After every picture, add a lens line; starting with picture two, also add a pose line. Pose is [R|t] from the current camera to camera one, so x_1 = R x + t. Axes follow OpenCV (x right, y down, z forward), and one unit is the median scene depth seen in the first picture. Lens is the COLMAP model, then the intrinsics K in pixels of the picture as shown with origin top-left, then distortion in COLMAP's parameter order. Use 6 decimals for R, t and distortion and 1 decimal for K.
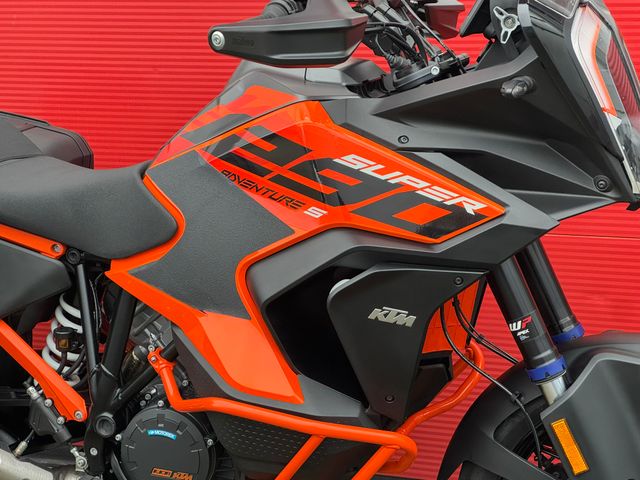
lens RADIAL K [[1415.0, 0, 320.0], [0, 1415.0, 240.0], [0, 0, 1]] dist [0.255787, 0.301313]
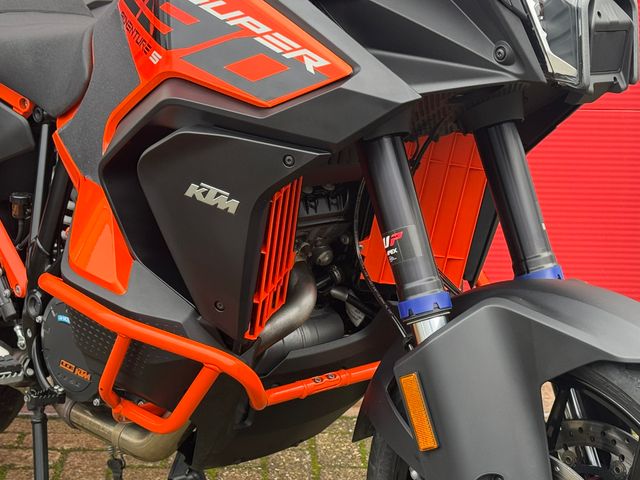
lens RADIAL K [[1367.5, 0, 317.2], [0, 1367.5, 225.0], [0, 0, 1]] dist [0.138832, 0.137226]
pose [[0.892257, 0.136232, -0.430486, 0.388976], [-0.144174, 0.989449, 0.014296, 0.045514], [0.427892, 0.049309, 0.902484, 0.315872]]
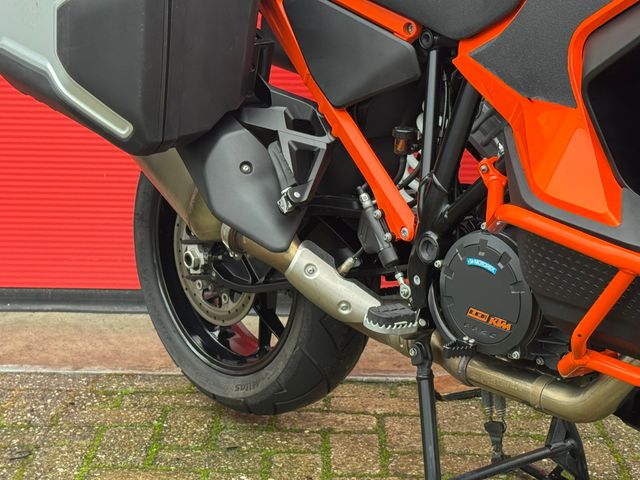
lens RADIAL K [[1367.5, 0, 317.2], [0, 1367.5, 225.0], [0, 0, 1]] dist [0.138832, 0.137226]
pose [[0.866192, 0.141080, -0.479382, 0.173447], [-0.142982, 0.989183, 0.032760, 0.105810], [0.478819, 0.040167, 0.876994, 0.306355]]
